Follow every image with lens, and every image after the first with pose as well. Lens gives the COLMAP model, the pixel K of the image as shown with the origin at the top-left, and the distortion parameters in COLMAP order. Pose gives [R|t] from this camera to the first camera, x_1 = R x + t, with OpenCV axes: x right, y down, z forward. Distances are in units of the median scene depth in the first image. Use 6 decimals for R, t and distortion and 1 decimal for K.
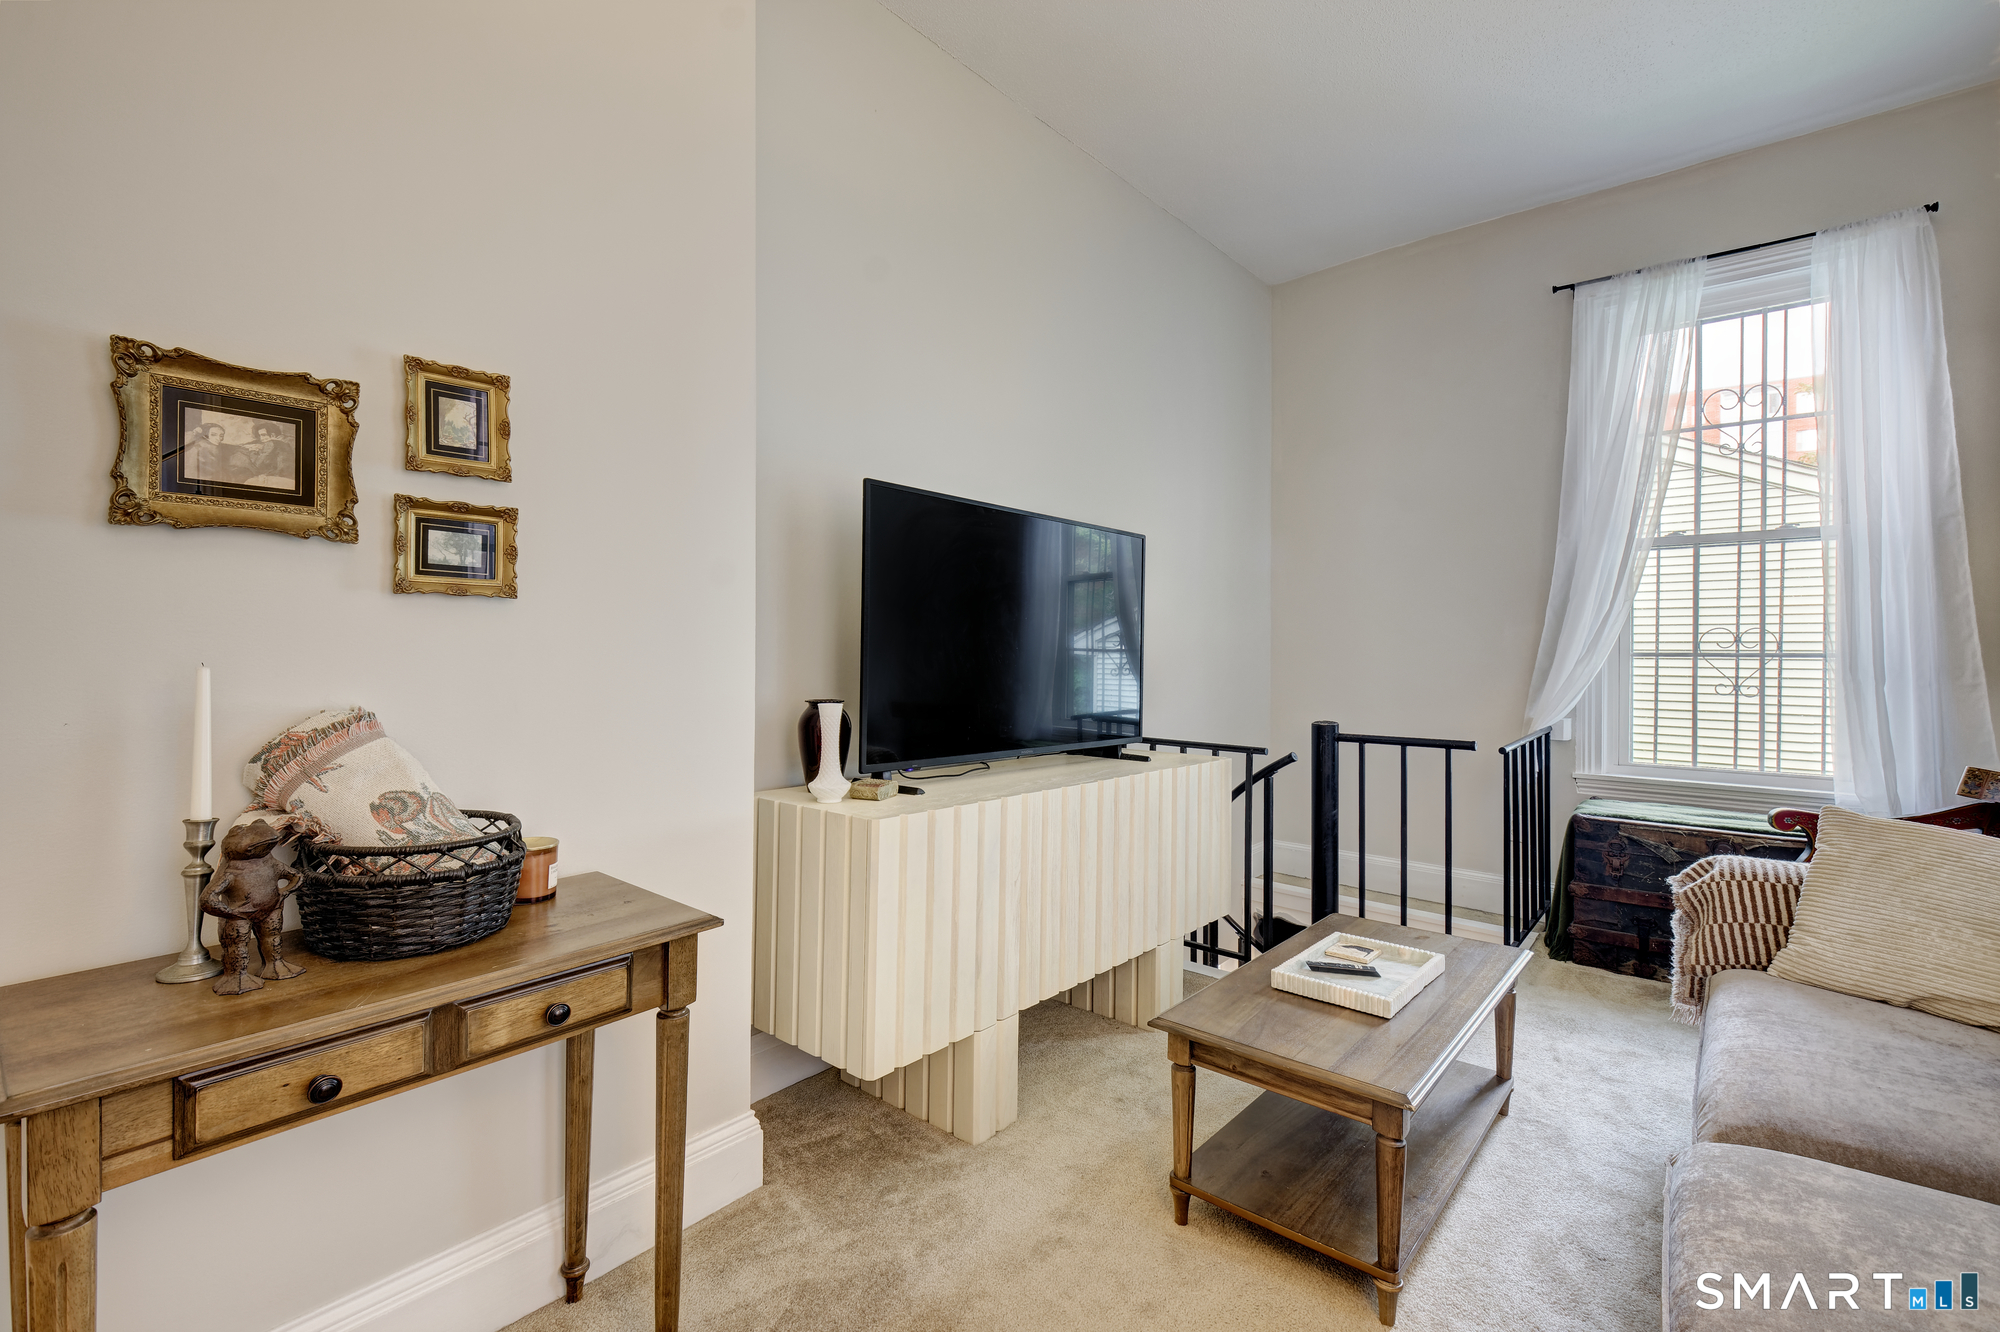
lens RADIAL K [[892.6, 0, 1003.3], [0, 892.6, 635.2], [0, 0, 1]] dist [0.001586, 0.000042]
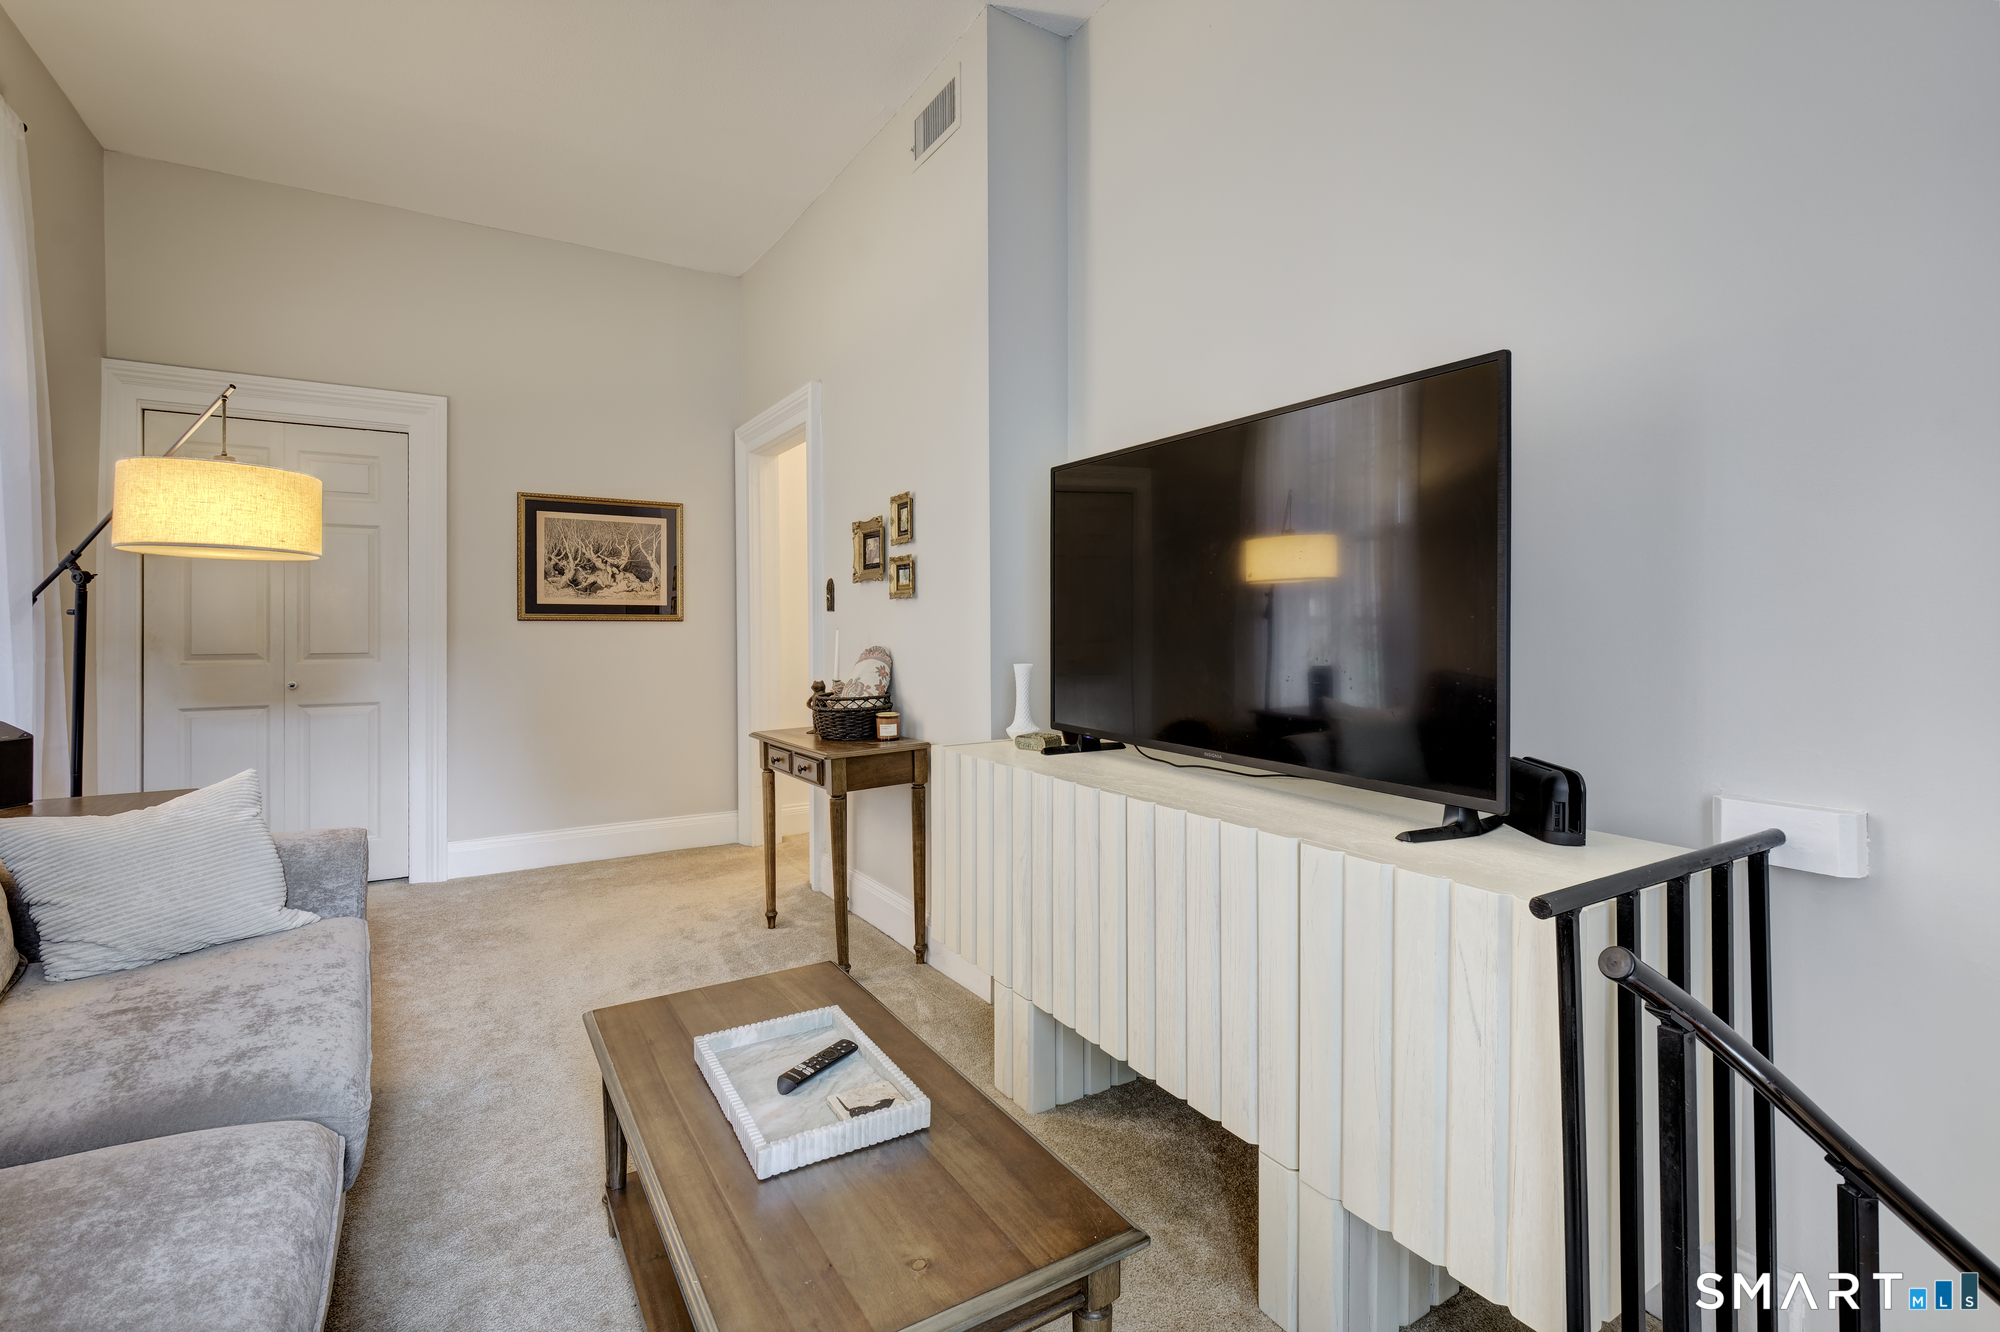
lens RADIAL K [[892.6, 0, 1003.3], [0, 892.6, 635.2], [0, 0, 1]] dist [0.001586, 0.000042]
pose [[-0.300605, -0.001974, -0.953747, 1.413003], [0.017884, 0.999810, -0.007706, 0.066803], [0.953581, -0.019373, -0.300513, 1.906167]]
